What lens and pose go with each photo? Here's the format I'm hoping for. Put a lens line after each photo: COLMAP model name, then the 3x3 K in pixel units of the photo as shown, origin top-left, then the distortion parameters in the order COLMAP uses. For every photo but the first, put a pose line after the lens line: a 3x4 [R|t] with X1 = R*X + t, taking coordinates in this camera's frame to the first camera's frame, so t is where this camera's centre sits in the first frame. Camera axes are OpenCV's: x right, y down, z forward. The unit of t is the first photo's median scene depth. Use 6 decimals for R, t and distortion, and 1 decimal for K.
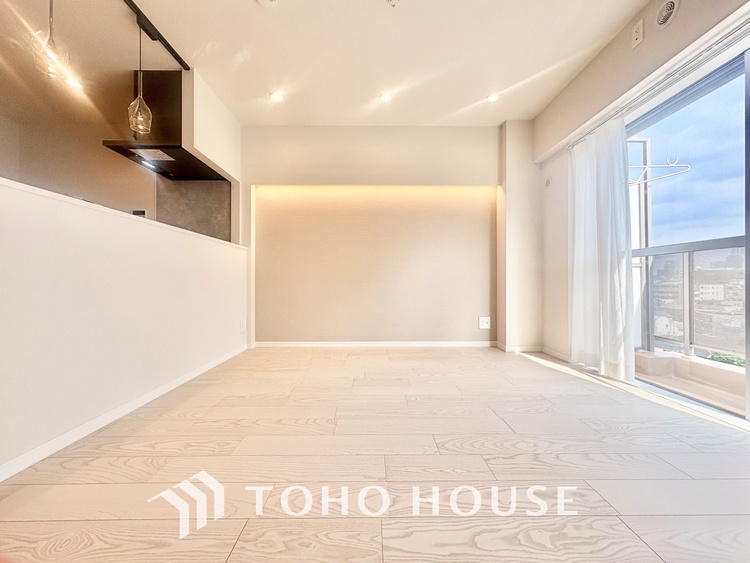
lens RADIAL K [[299.3, 0, 375.3], [0, 299.3, 280.6], [0, 0, 1]] dist [0.001118, 0.000204]
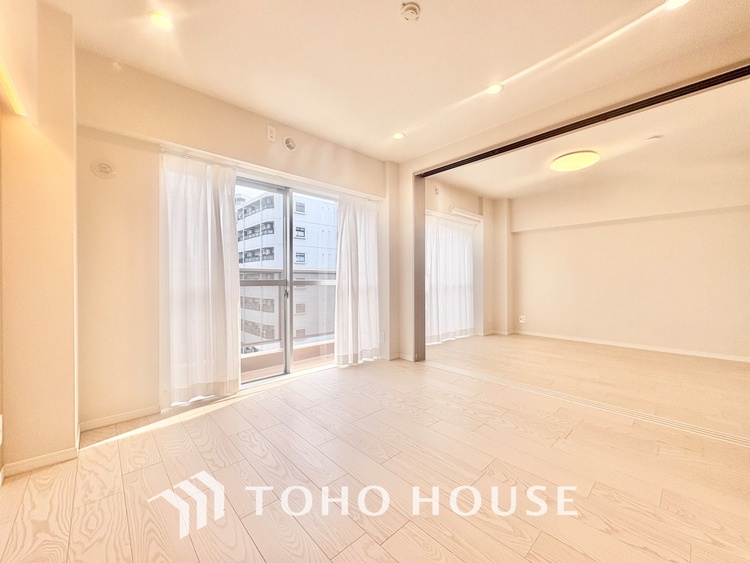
lens RADIAL K [[299.3, 0, 375.3], [0, 299.3, 280.6], [0, 0, 1]] dist [0.001118, 0.000204]
pose [[-0.672001, 0.001506, 0.740548, -0.447064], [-0.001820, 0.999992, -0.003685, -0.106420], [-0.740548, -0.003824, -0.671993, 1.397374]]
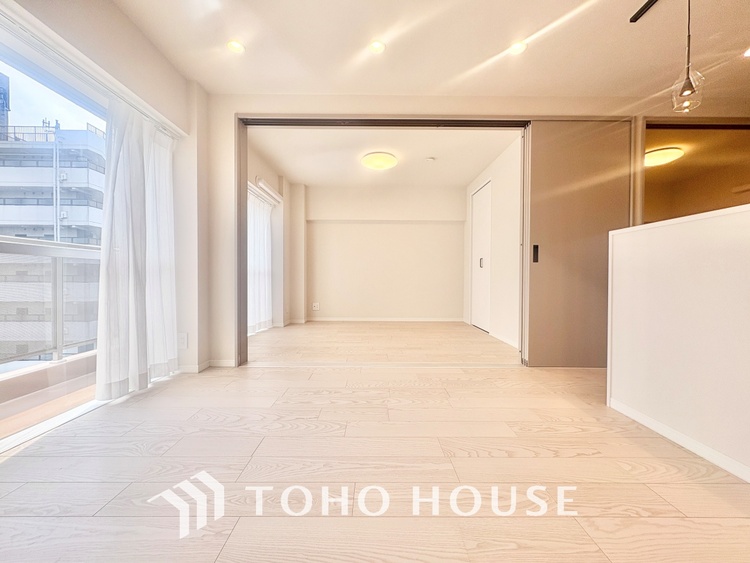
lens RADIAL K [[299.3, 0, 375.3], [0, 299.3, 280.6], [0, 0, 1]] dist [0.001118, 0.000204]
pose [[-0.999959, -0.004491, 0.007895, 0.050065], [-0.004447, 0.999974, 0.005675, -0.030868], [-0.007920, 0.005639, -0.999953, 1.360094]]
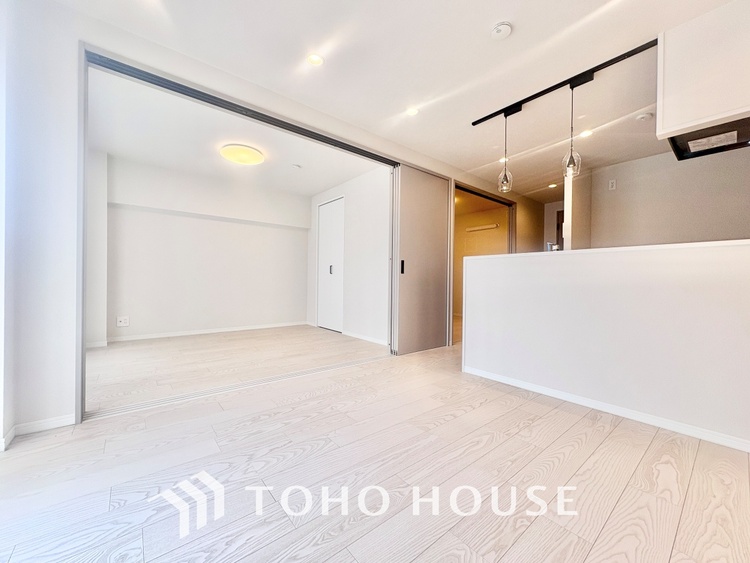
lens RADIAL K [[299.3, 0, 375.3], [0, 299.3, 280.6], [0, 0, 1]] dist [0.001118, 0.000204]
pose [[-0.780954, -0.008676, -0.624528, 0.513208], [-0.009125, 0.999955, -0.002482, -0.060020], [0.624522, 0.003760, -0.780998, 1.274329]]
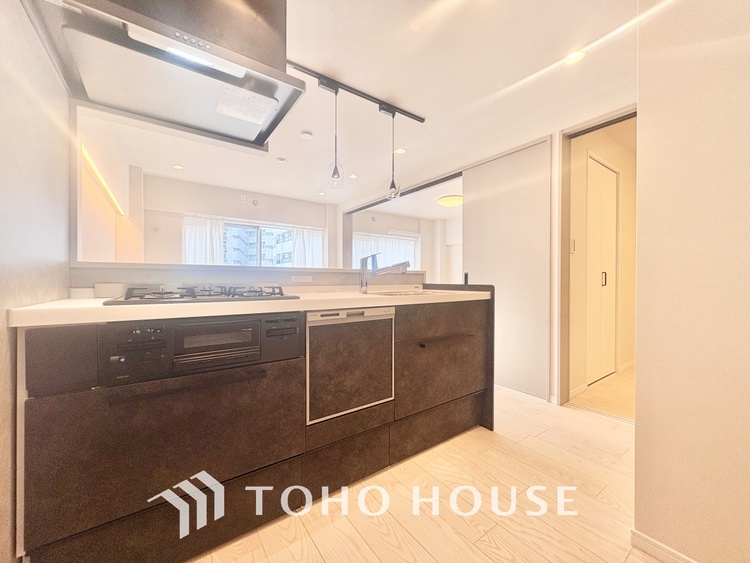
lens RADIAL K [[299.3, 0, 375.3], [0, 299.3, 280.6], [0, 0, 1]] dist [0.001118, 0.000204]
pose [[-0.571072, -0.002855, 0.820895, -1.586413], [-0.006384, 0.999979, -0.000963, -0.129081], [-0.820875, -0.005791, -0.571079, 1.335864]]
